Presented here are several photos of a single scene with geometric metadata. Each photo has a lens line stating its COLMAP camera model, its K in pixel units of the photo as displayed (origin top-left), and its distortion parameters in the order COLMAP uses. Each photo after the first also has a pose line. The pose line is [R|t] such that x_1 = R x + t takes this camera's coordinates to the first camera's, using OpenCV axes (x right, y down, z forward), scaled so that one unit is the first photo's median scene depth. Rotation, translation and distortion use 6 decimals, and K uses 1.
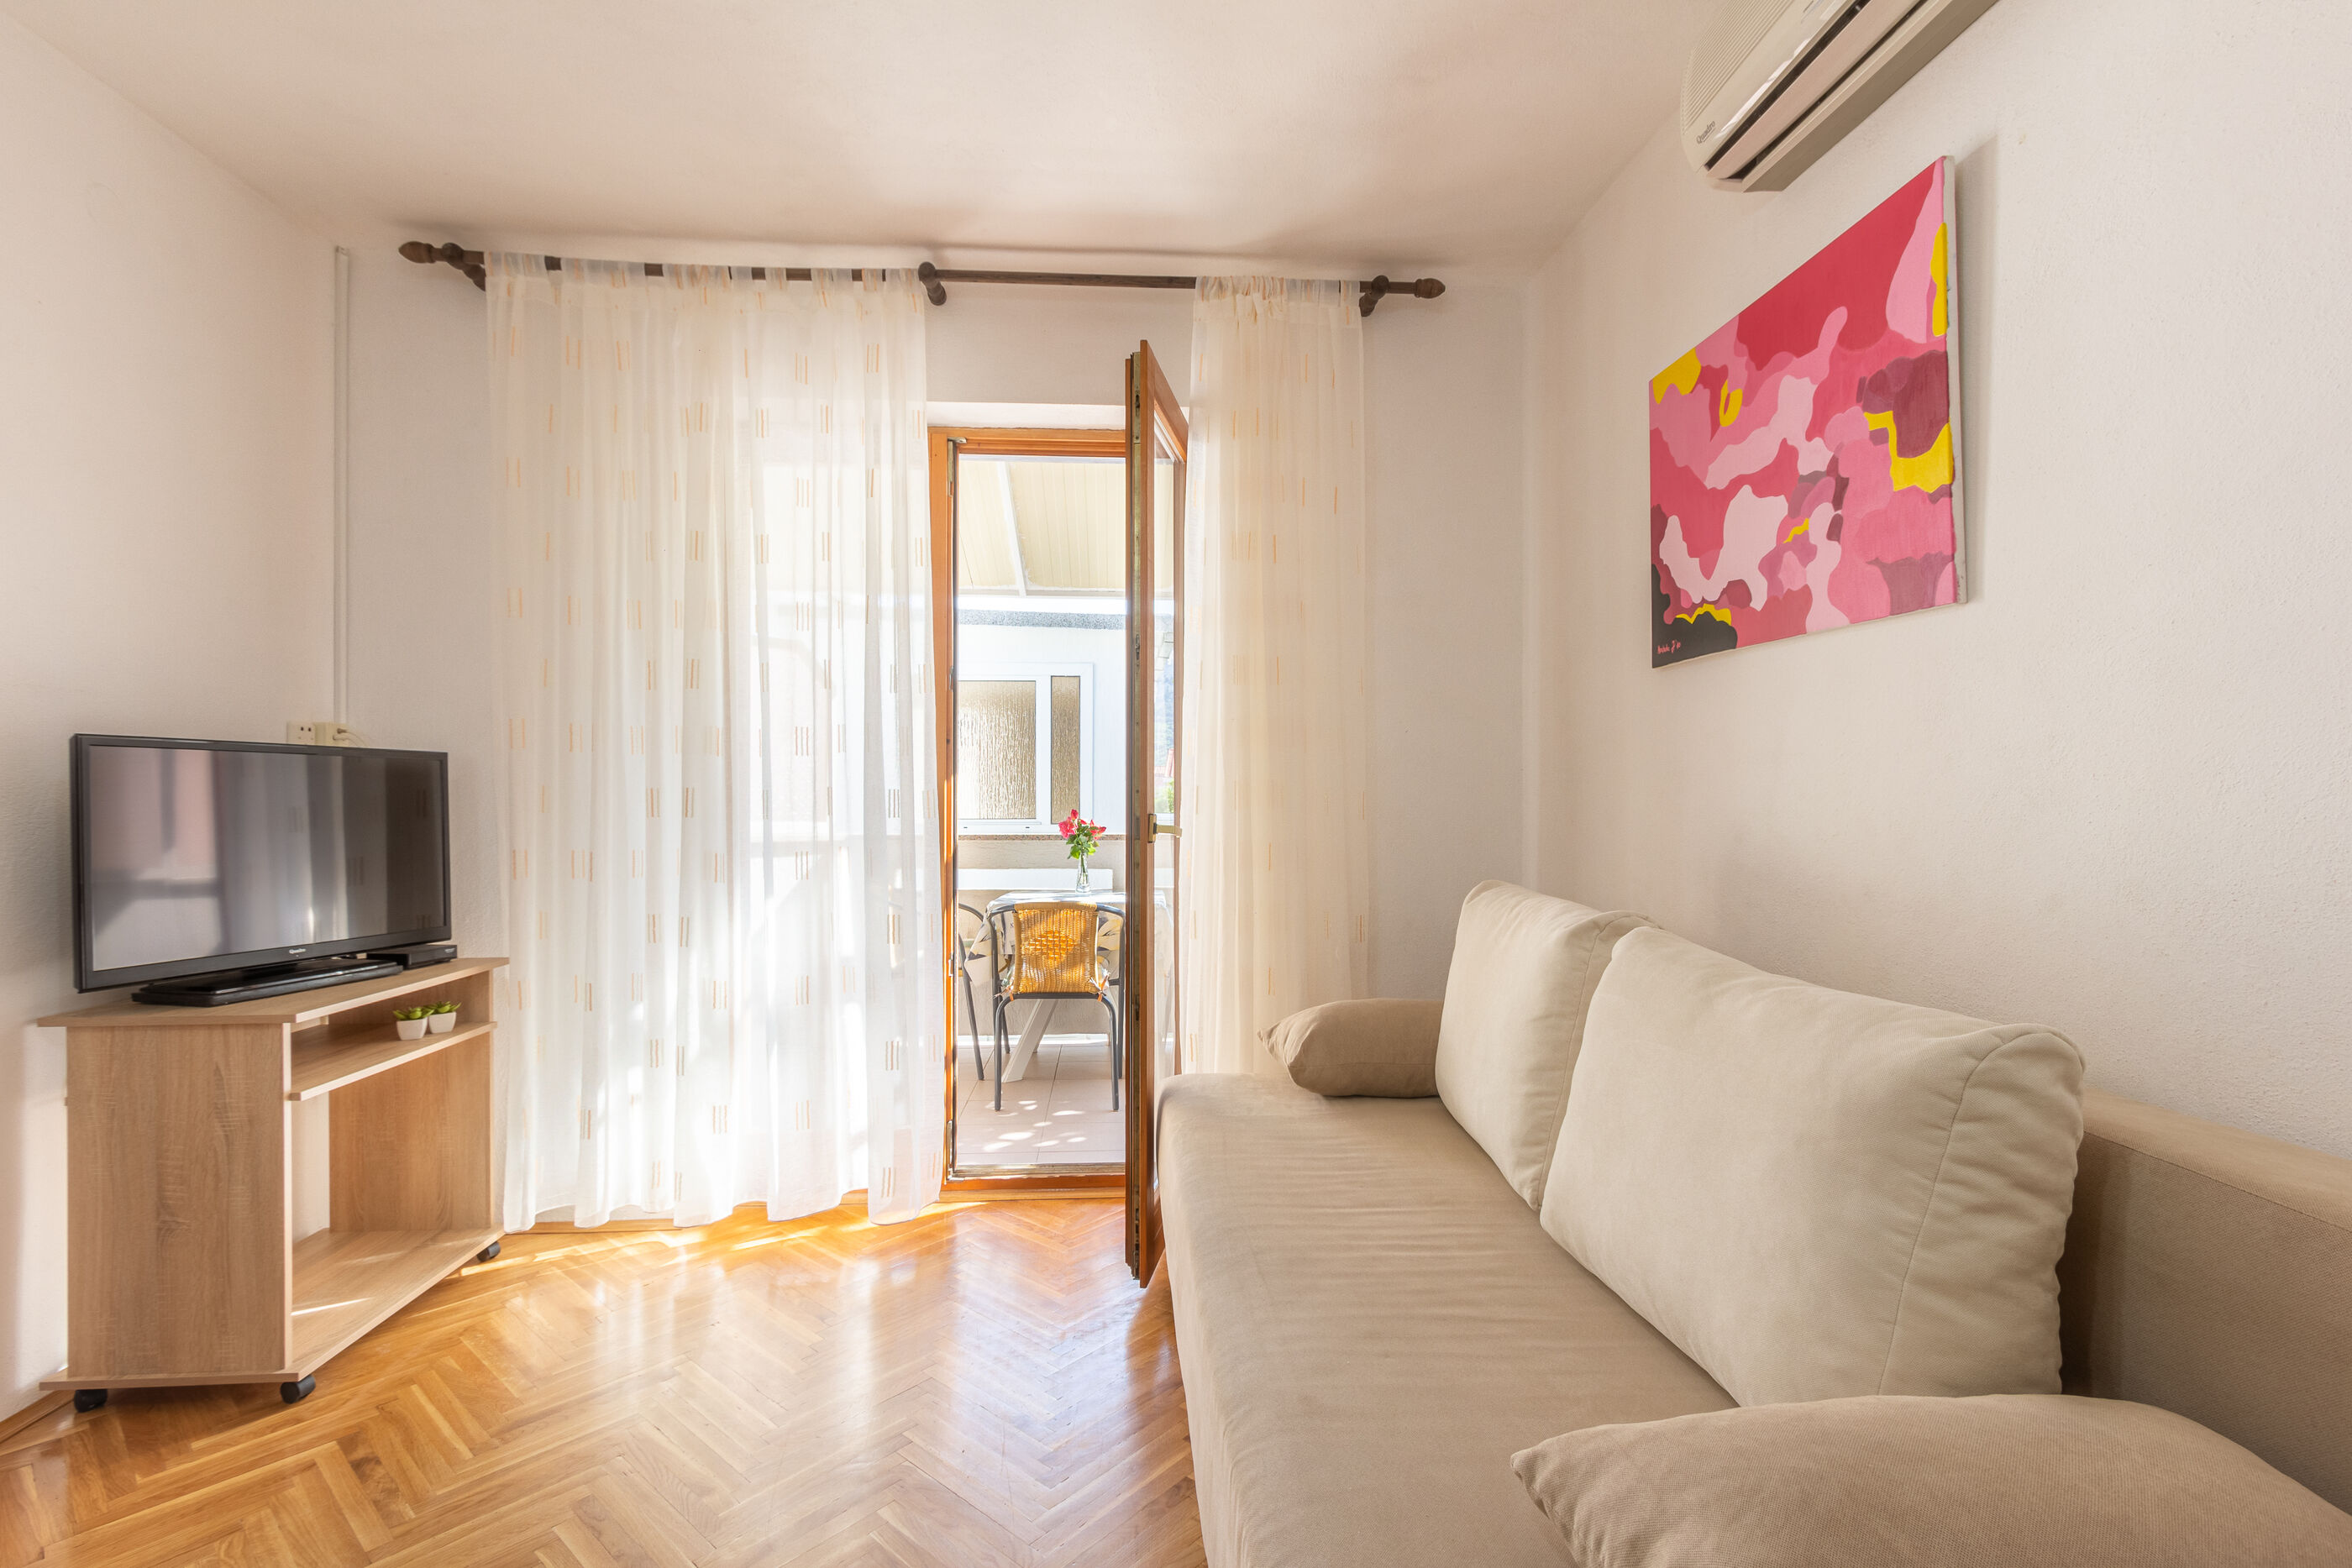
lens RADIAL K [[1072.3, 0, 1173.2], [0, 1072.3, 791.5], [0, 0, 1]] dist [0.001351, 0.000053]
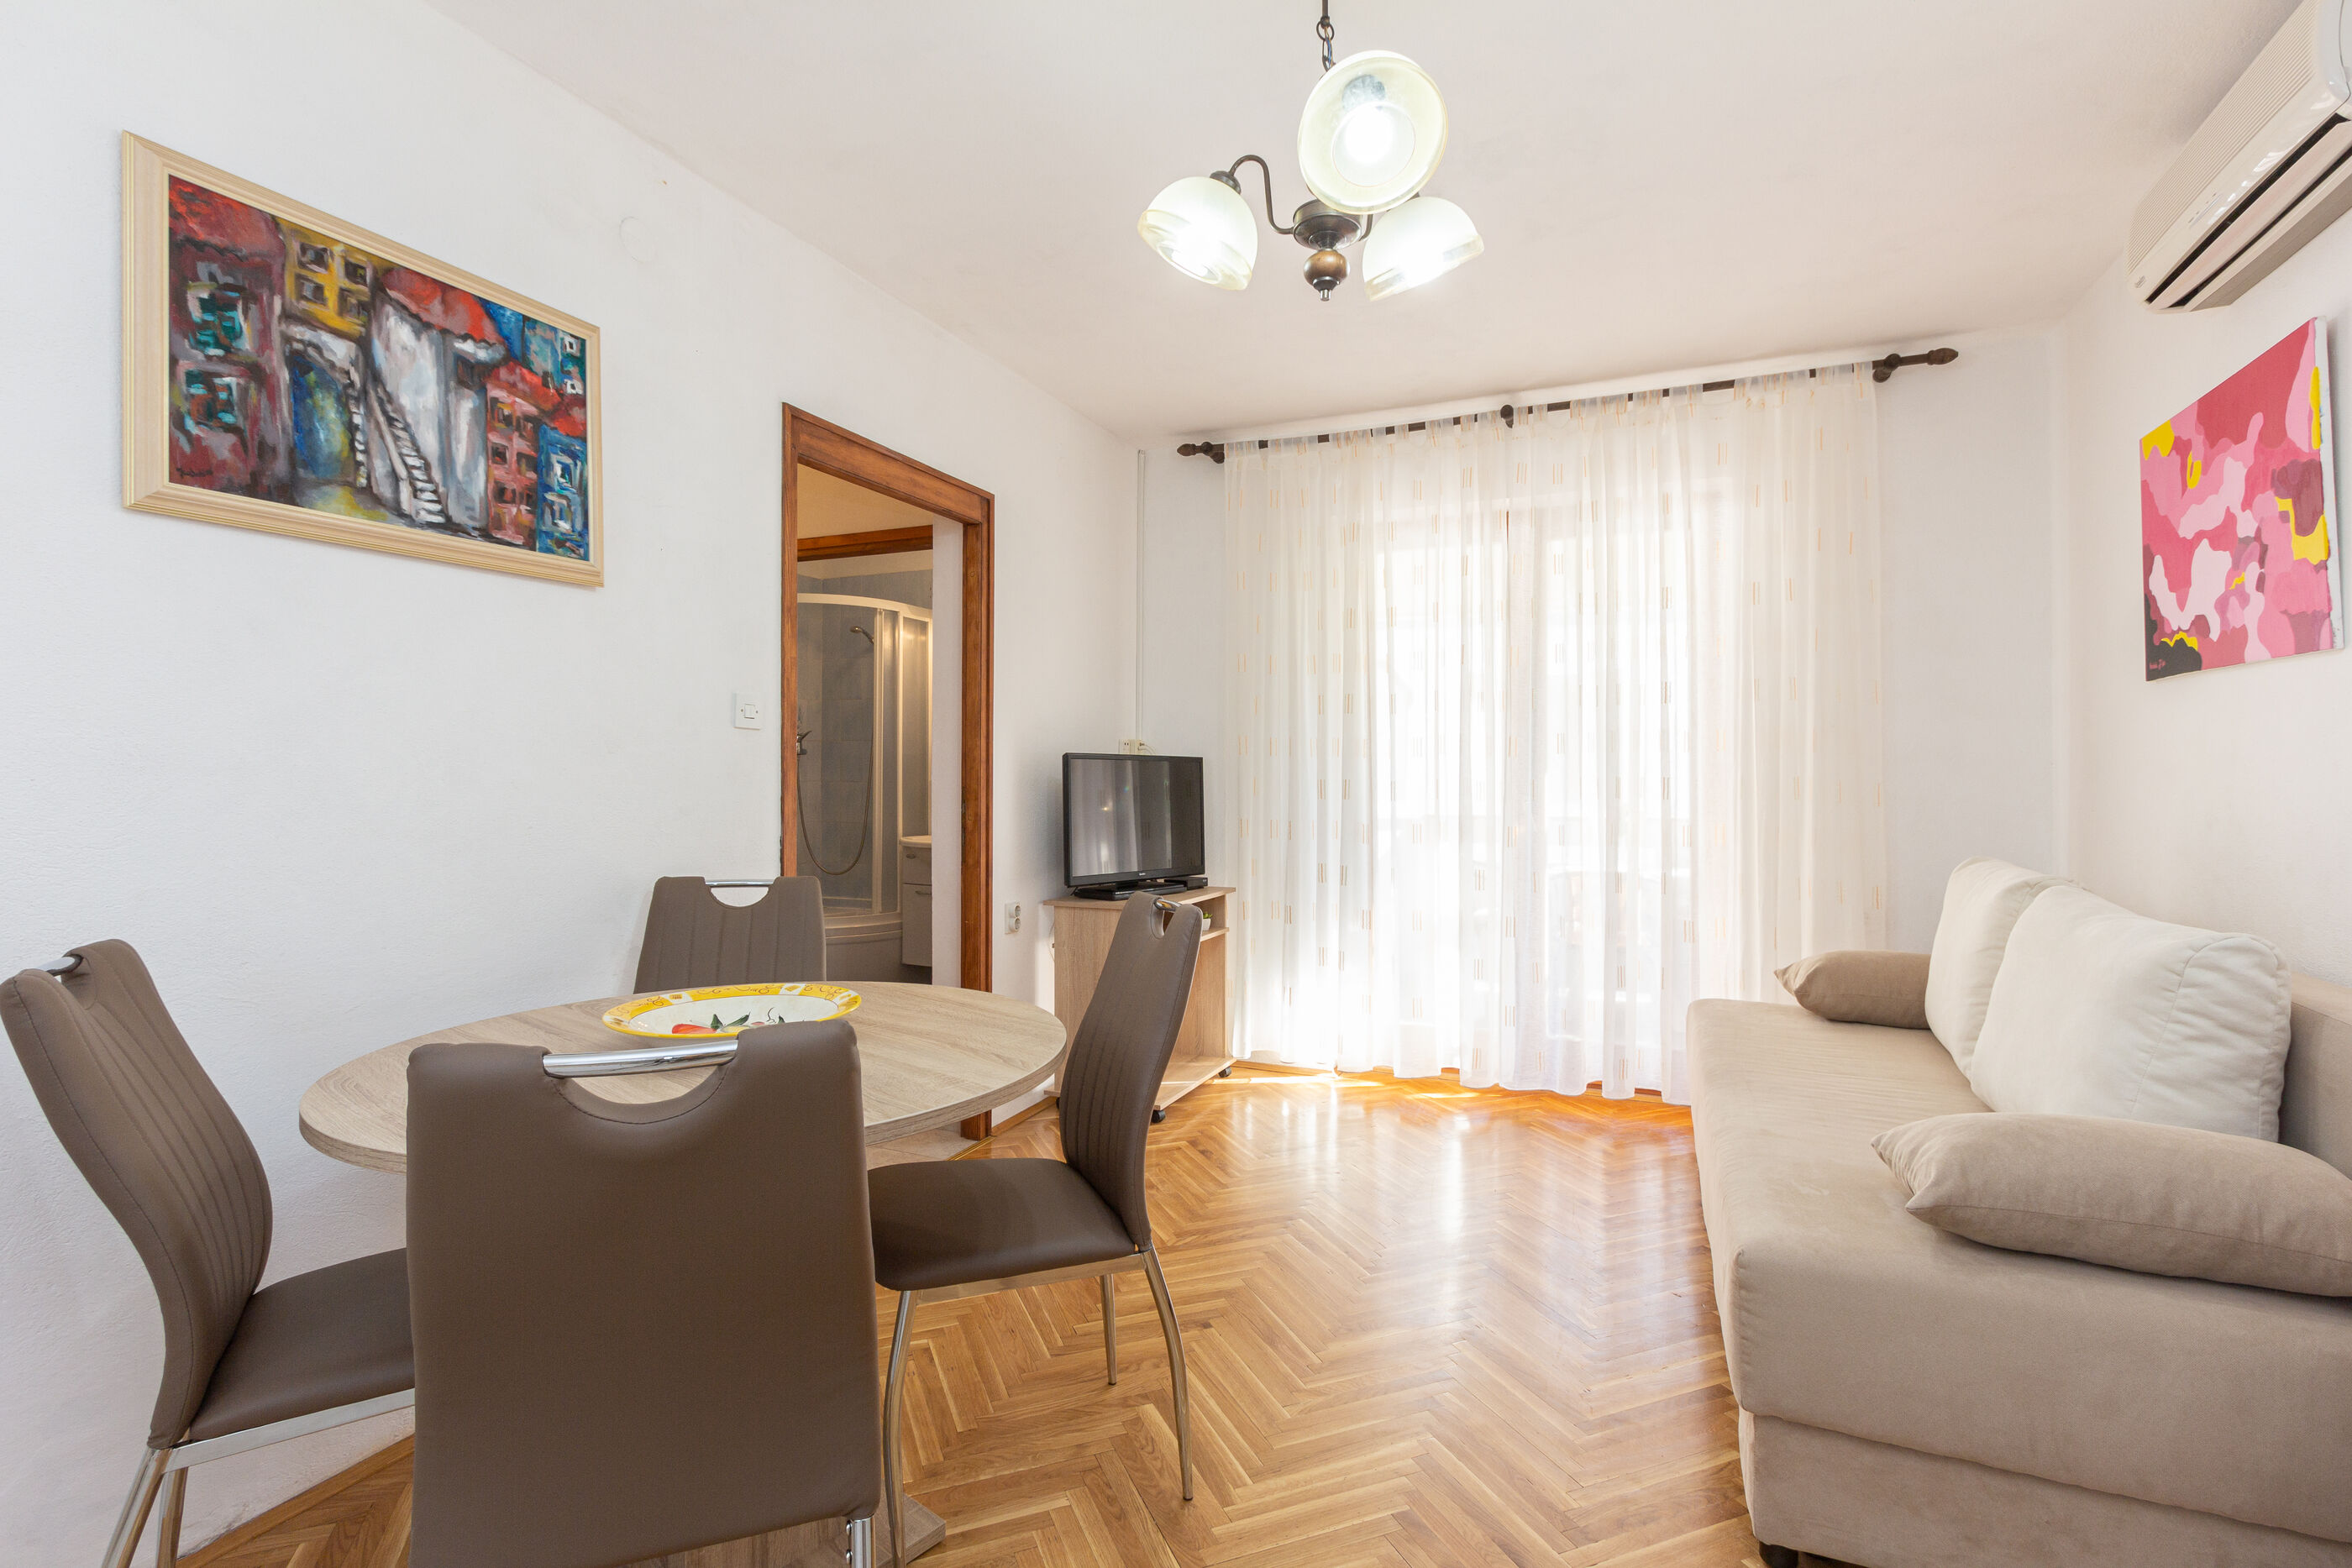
lens RADIAL K [[1110.2, 0, 1176.8], [0, 1110.2, 768.4], [0, 0, 1]] dist [-0.006944, -0.000176]
pose [[0.892633, -0.001953, -0.450781, 0.047748], [0.000000, 0.999991, -0.004331, -0.015663], [0.450785, 0.003866, 0.892624, -0.624883]]
